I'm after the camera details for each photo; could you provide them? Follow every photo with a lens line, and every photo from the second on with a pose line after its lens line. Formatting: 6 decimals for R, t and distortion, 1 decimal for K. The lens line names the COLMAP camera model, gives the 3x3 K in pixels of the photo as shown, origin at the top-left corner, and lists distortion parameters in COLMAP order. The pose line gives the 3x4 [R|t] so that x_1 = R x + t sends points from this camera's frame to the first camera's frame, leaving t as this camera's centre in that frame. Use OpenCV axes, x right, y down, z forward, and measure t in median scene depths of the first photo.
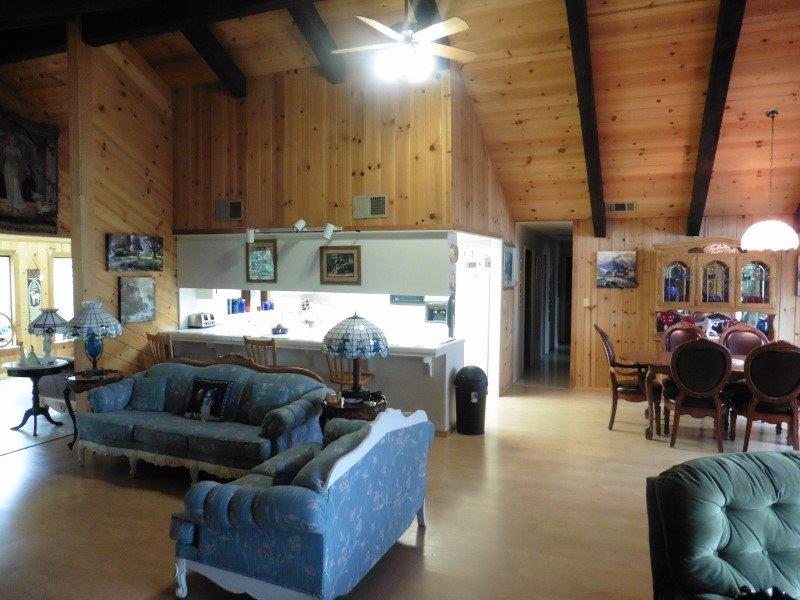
lens RADIAL K [[580.2, 0, 401.7], [0, 580.2, 301.1], [0, 0, 1]] dist [-0.063688, 0.044000]
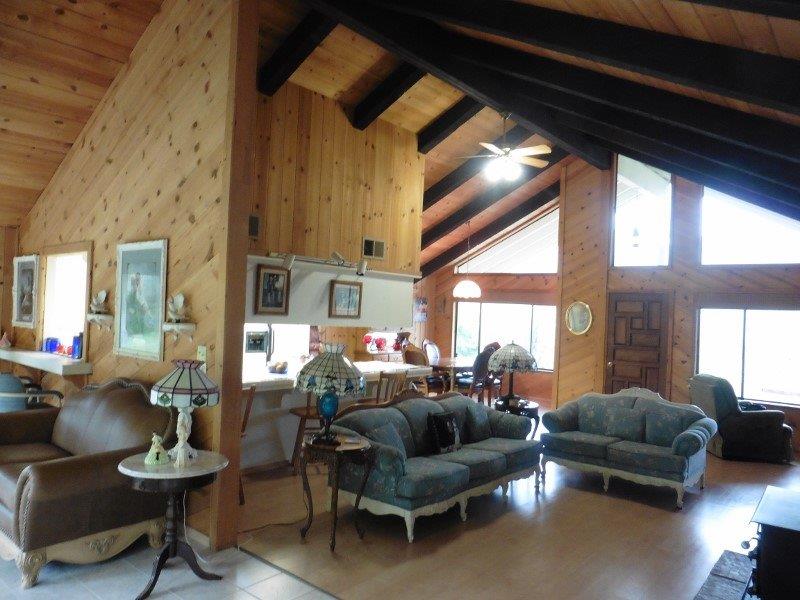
lens RADIAL K [[580.2, 0, 403.0], [0, 580.2, 301.3], [0, 0, 1]] dist [-0.063688, 0.044000]
pose [[0.291871, 0.021056, 0.956226, -1.000365], [0.007385, 0.999678, -0.024267, -0.030368], [-0.956429, 0.014144, 0.291622, 0.559410]]
